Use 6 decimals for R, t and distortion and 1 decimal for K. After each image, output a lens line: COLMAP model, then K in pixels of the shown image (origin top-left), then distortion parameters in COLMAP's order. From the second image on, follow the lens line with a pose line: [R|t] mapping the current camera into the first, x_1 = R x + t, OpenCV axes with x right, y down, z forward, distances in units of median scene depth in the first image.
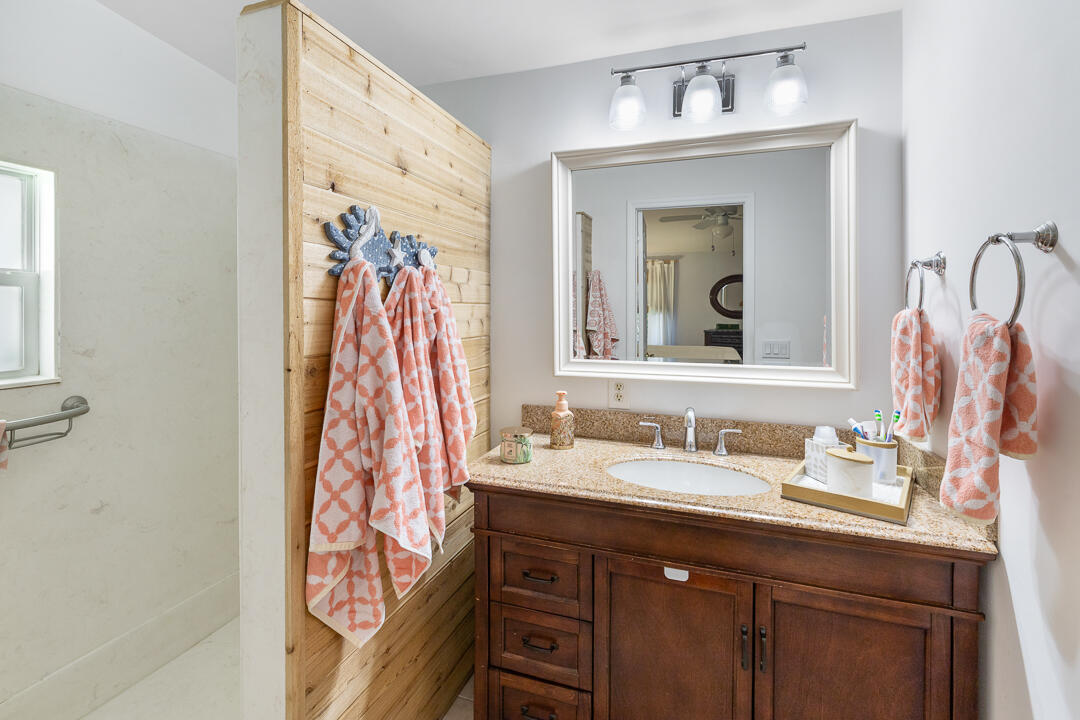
lens RADIAL K [[502.3, 0, 537.1], [0, 502.3, 317.7], [0, 0, 1]] dist [-0.000943, -0.000324]
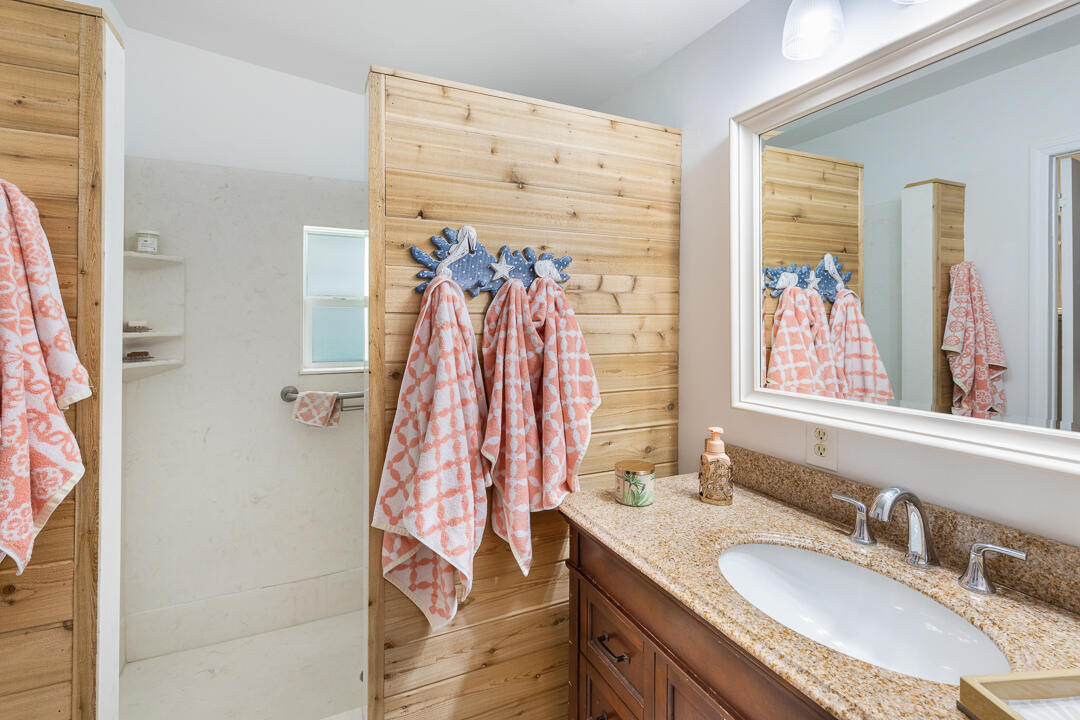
lens RADIAL K [[495.8, 0, 535.0], [0, 495.8, 326.6], [0, 0, 1]] dist [-0.000525, -0.000242]
pose [[0.698095, 0.001103, -0.716004, 0.521862], [-0.006598, 0.999966, -0.004892, -0.002289], [0.715975, 0.008139, 0.698079, 0.360818]]
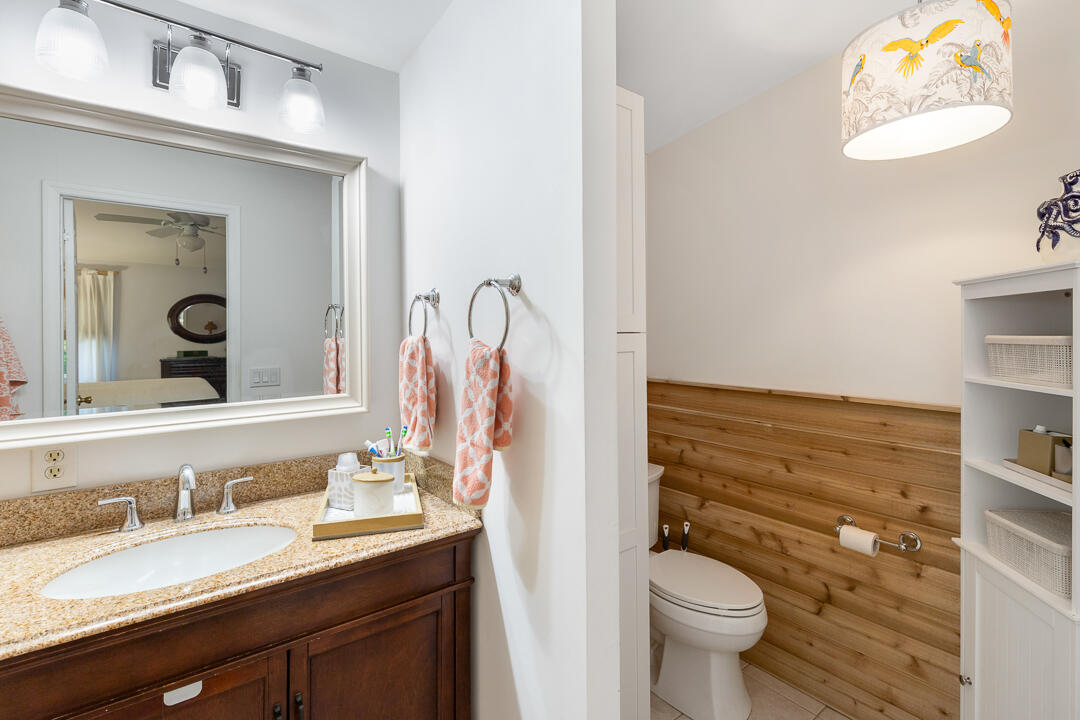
lens RADIAL K [[496.3, 0, 542.2], [0, 496.3, 331.5], [0, 0, 1]] dist [0.001038, -0.000048]
pose [[0.546503, -0.006707, 0.837430, -0.046995], [0.021071, 0.999761, -0.005743, -0.014522], [-0.837192, 0.020784, 0.546514, 0.130375]]
